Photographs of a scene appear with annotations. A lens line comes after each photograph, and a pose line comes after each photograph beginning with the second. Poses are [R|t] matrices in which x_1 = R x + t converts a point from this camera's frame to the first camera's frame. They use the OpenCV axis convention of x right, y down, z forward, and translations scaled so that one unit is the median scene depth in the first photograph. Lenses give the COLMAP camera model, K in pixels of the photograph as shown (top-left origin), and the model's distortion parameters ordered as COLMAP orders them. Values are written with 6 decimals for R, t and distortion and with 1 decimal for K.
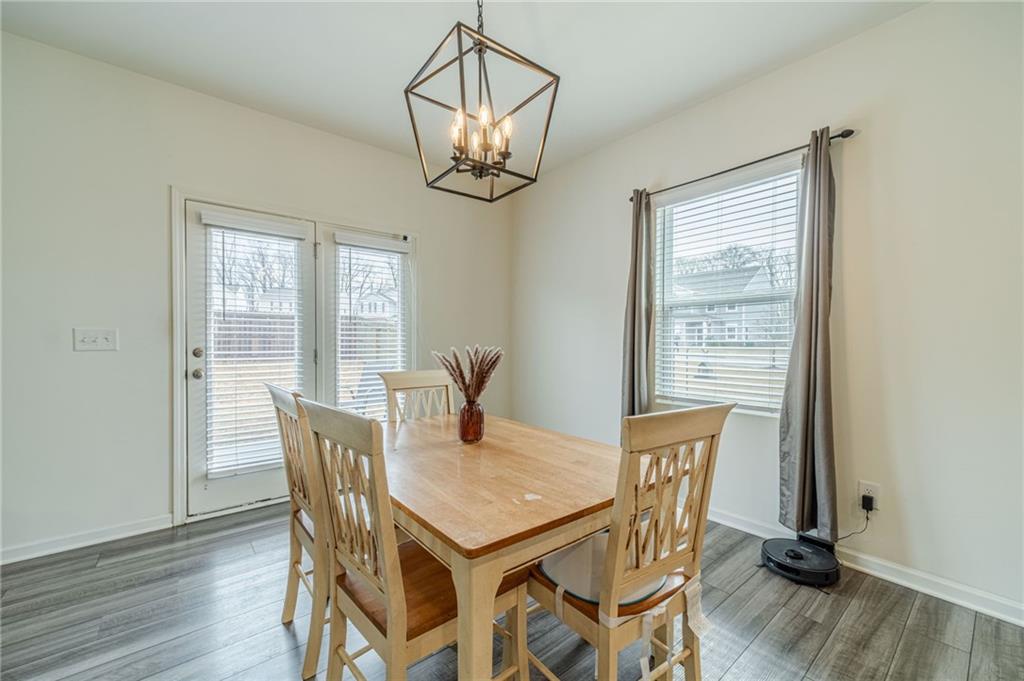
lens RADIAL K [[404.0, 0, 512.7], [0, 404.0, 345.6], [0, 0, 1]] dist [0.005954, -0.001062]
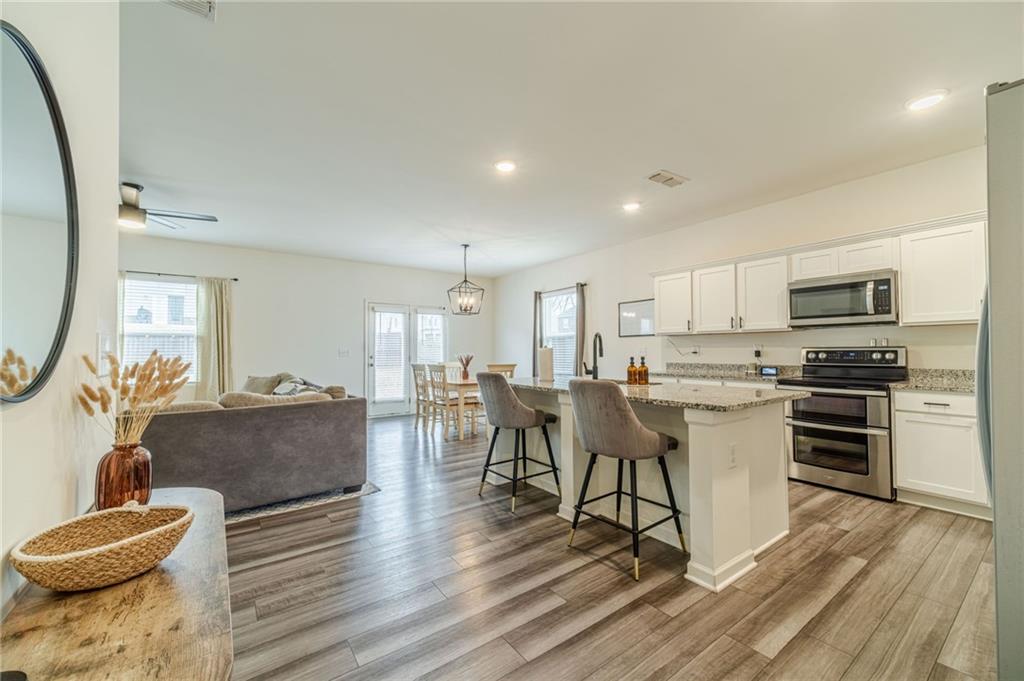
lens RADIAL K [[404.0, 0, 510.9], [0, 404.0, 342.3], [0, 0, 1]] dist [0.005954, -0.001062]
pose [[0.997326, -0.009002, -0.072522, 0.369368], [0.006609, 0.999428, -0.033162, 0.015332], [0.072779, 0.032594, 0.996815, -1.672351]]
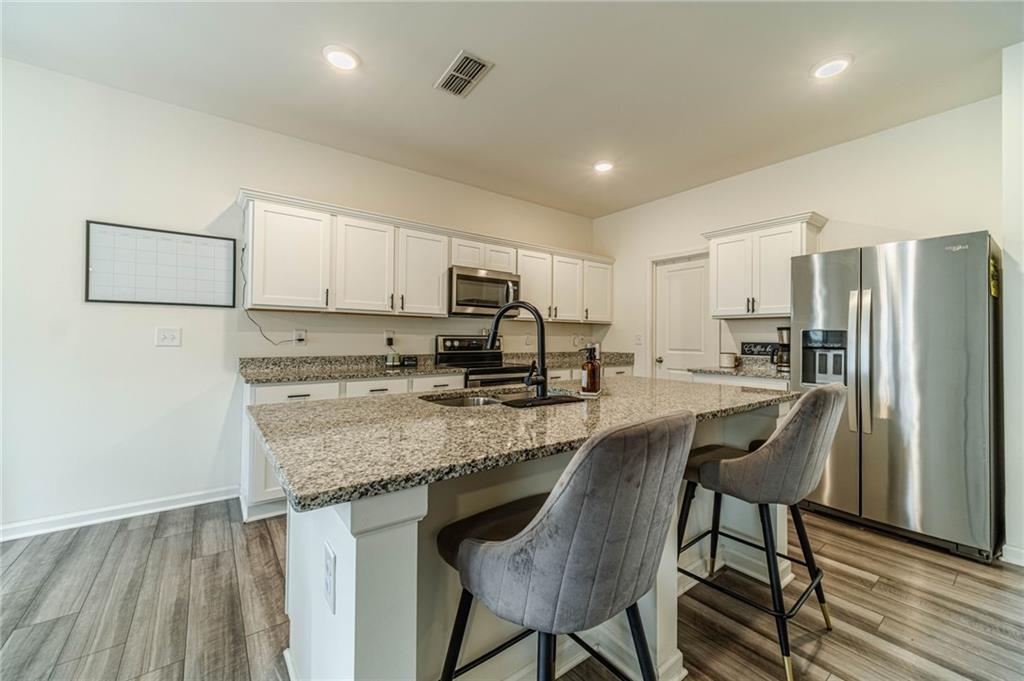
lens RADIAL K [[404.0, 0, 516.4], [0, 404.0, 331.1], [0, 0, 1]] dist [0.005954, -0.001062]
pose [[0.033115, 0.013975, 0.999354, -0.092739], [0.001274, 0.999901, -0.014025, -0.002051], [-0.999451, 0.001738, 0.033094, -0.419390]]
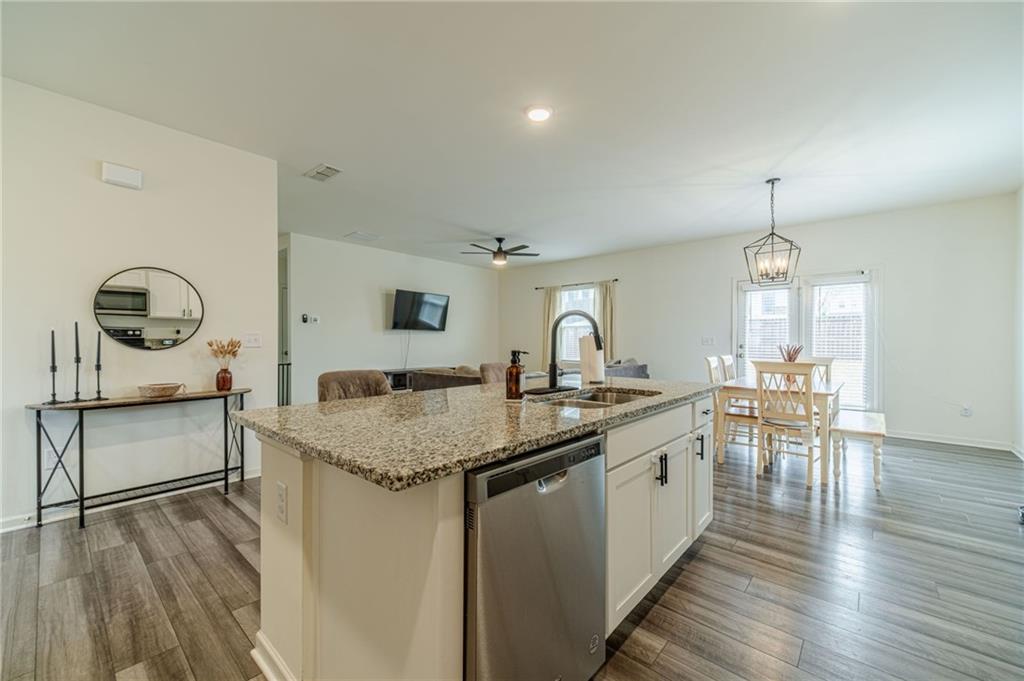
lens RADIAL K [[404.0, 0, 510.1], [0, 404.0, 341.9], [0, 0, 1]] dist [0.005954, -0.001062]
pose [[0.151883, 0.002466, -0.988395, 1.288180], [-0.012215, 0.999925, 0.000618, 0.005749], [0.988323, 0.011979, 0.151901, -0.643451]]
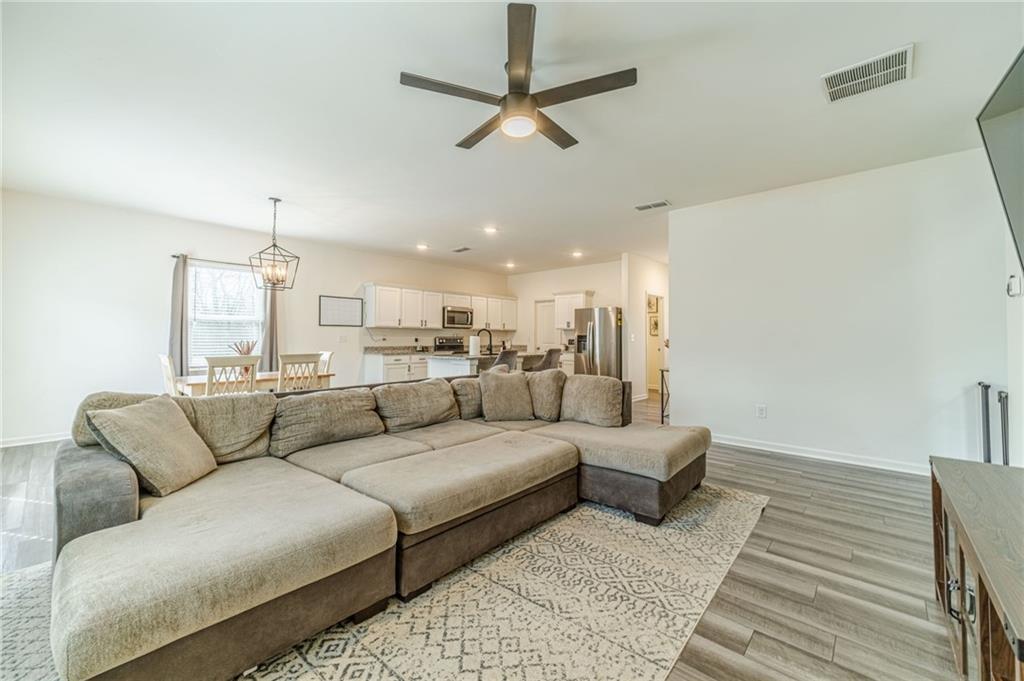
lens RADIAL K [[404.0, 0, 514.7], [0, 404.0, 335.5], [0, 0, 1]] dist [0.005954, -0.001062]
pose [[-0.155602, -0.000700, 0.987820, -1.868199], [0.005750, 0.999982, 0.001614, -0.021023], [-0.987803, 0.005931, -0.155595, -0.205977]]
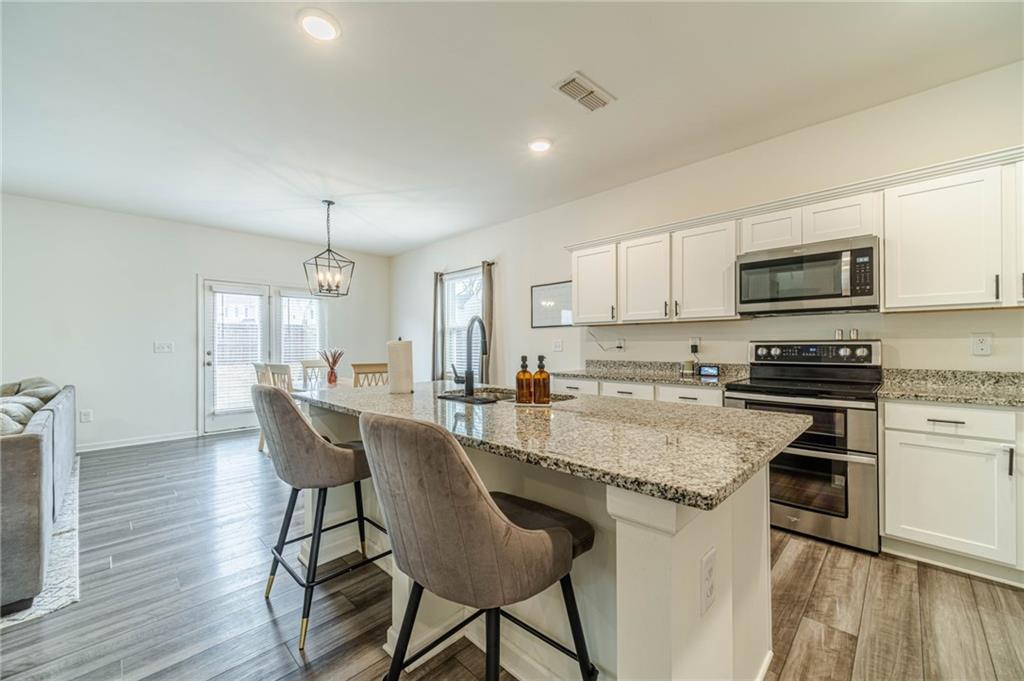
lens RADIAL K [[404.0, 0, 511.7], [0, 404.0, 342.8], [0, 0, 1]] dist [0.005954, -0.001062]
pose [[0.994859, -0.006403, 0.101067, 0.535171], [0.008115, 0.999830, -0.016536, 0.010554], [-0.100944, 0.017271, 0.994742, -1.187801]]
